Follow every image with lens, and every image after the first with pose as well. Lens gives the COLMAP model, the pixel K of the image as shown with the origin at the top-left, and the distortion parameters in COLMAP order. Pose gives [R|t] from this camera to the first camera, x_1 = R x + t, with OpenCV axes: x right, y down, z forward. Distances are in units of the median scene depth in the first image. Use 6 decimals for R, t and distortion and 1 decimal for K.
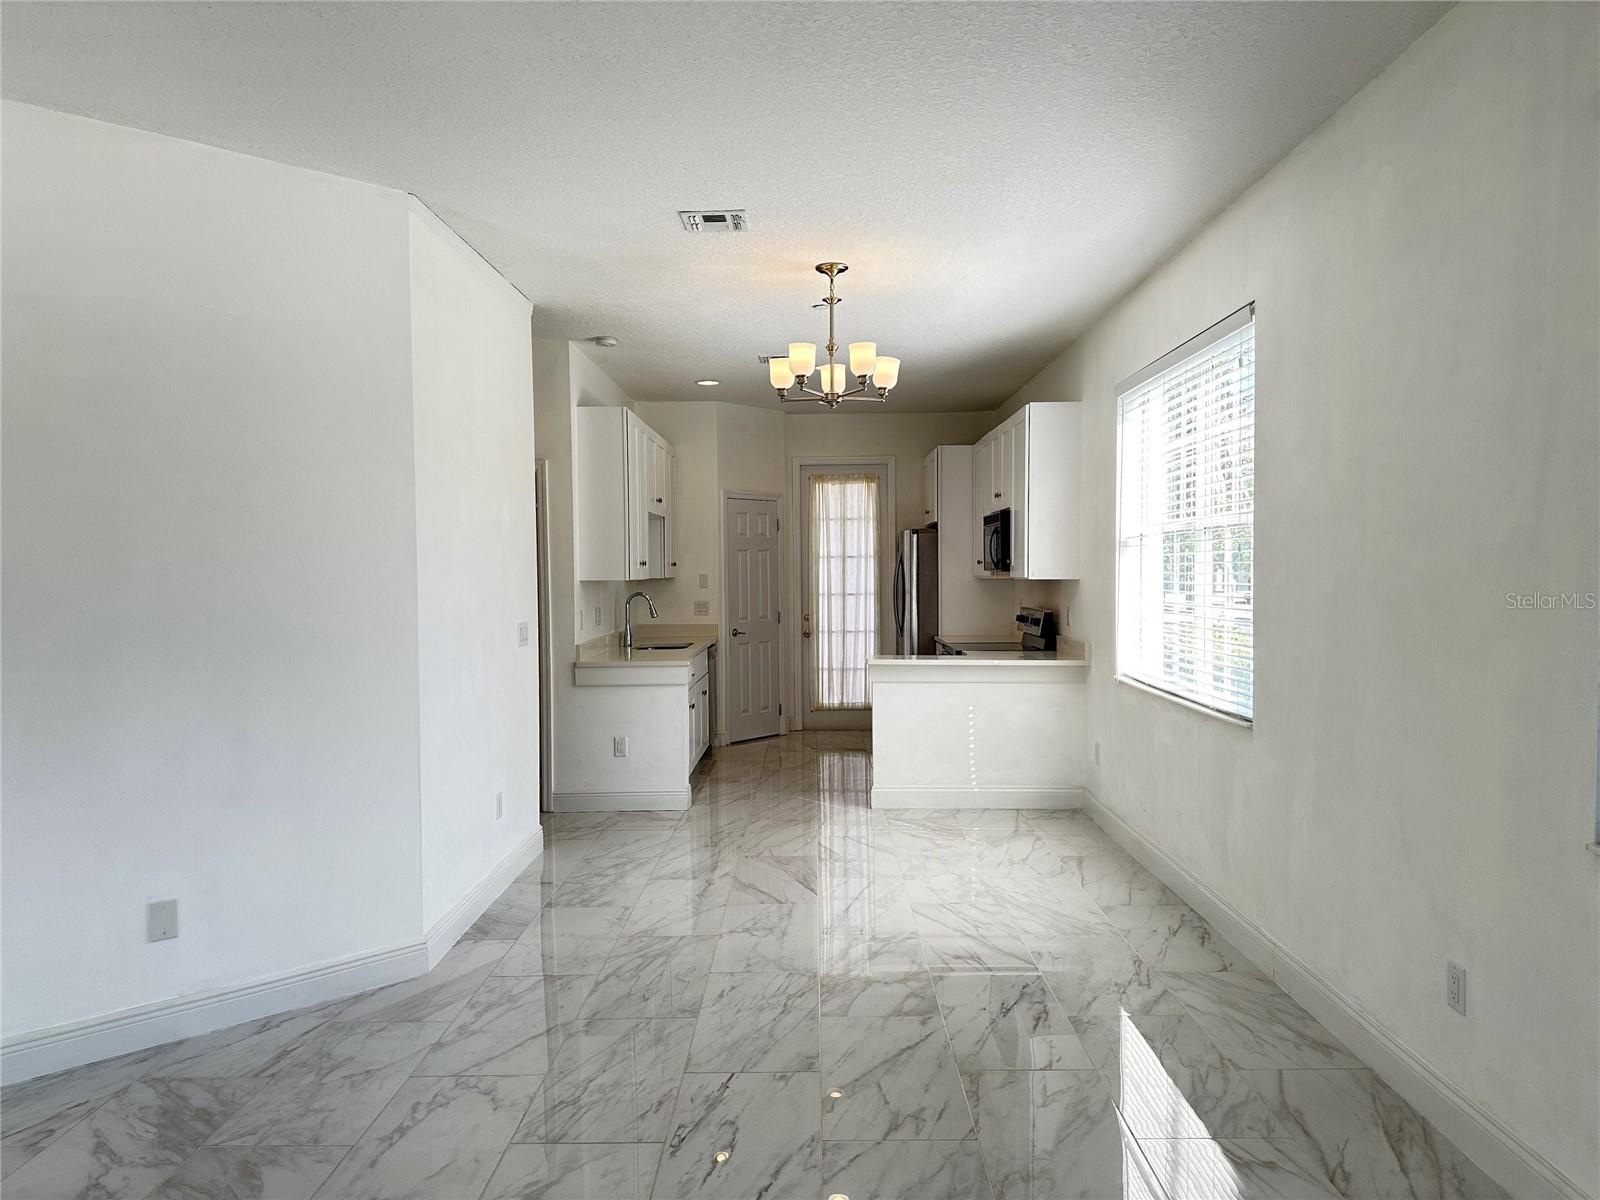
lens RADIAL K [[1153.9, 0, 800.0], [0, 1153.9, 600.0], [0, 0, 1]] dist [0.041915, -0.024076]
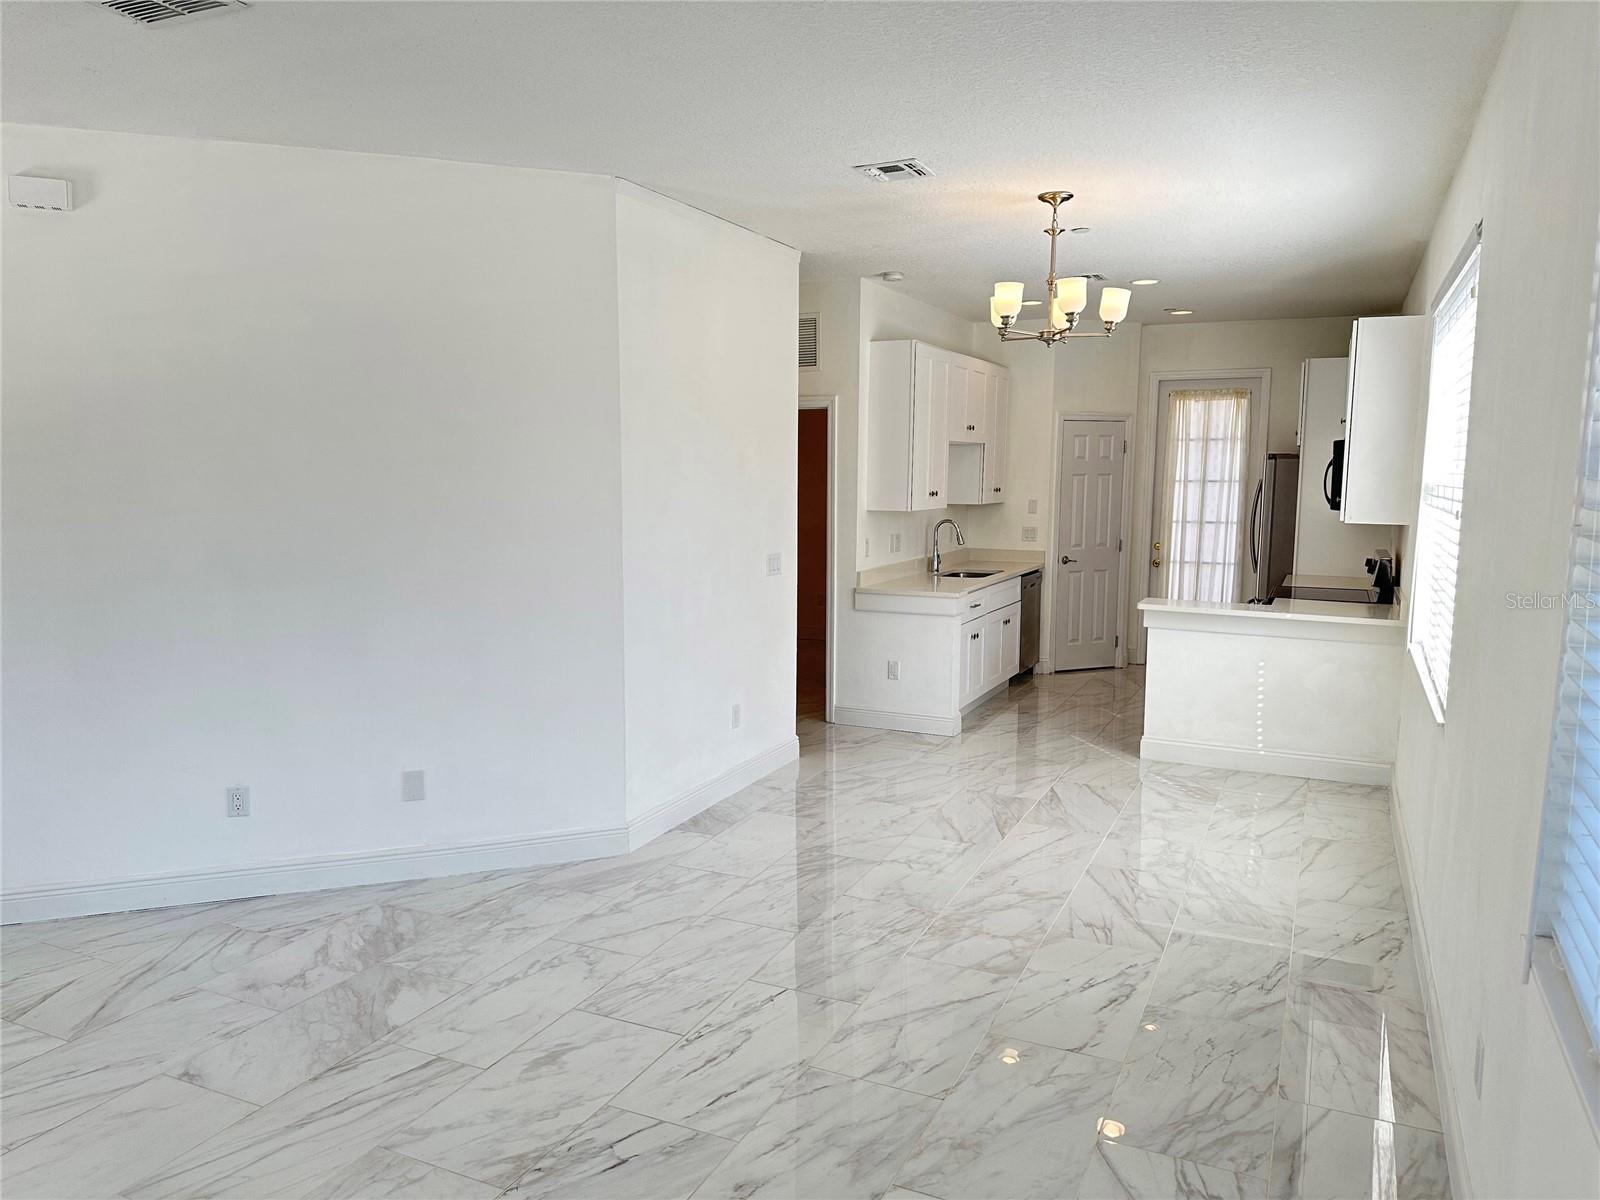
lens RADIAL K [[1136.1, 0, 745.5], [0, 1136.1, 598.8], [0, 0, 1]] dist [0.133128, -0.133953]
pose [[0.907050, 0.057831, -0.417033, 0.229773], [-0.023150, 0.995874, 0.087747, -0.038909], [0.420387, -0.069937, 0.904646, 0.012060]]
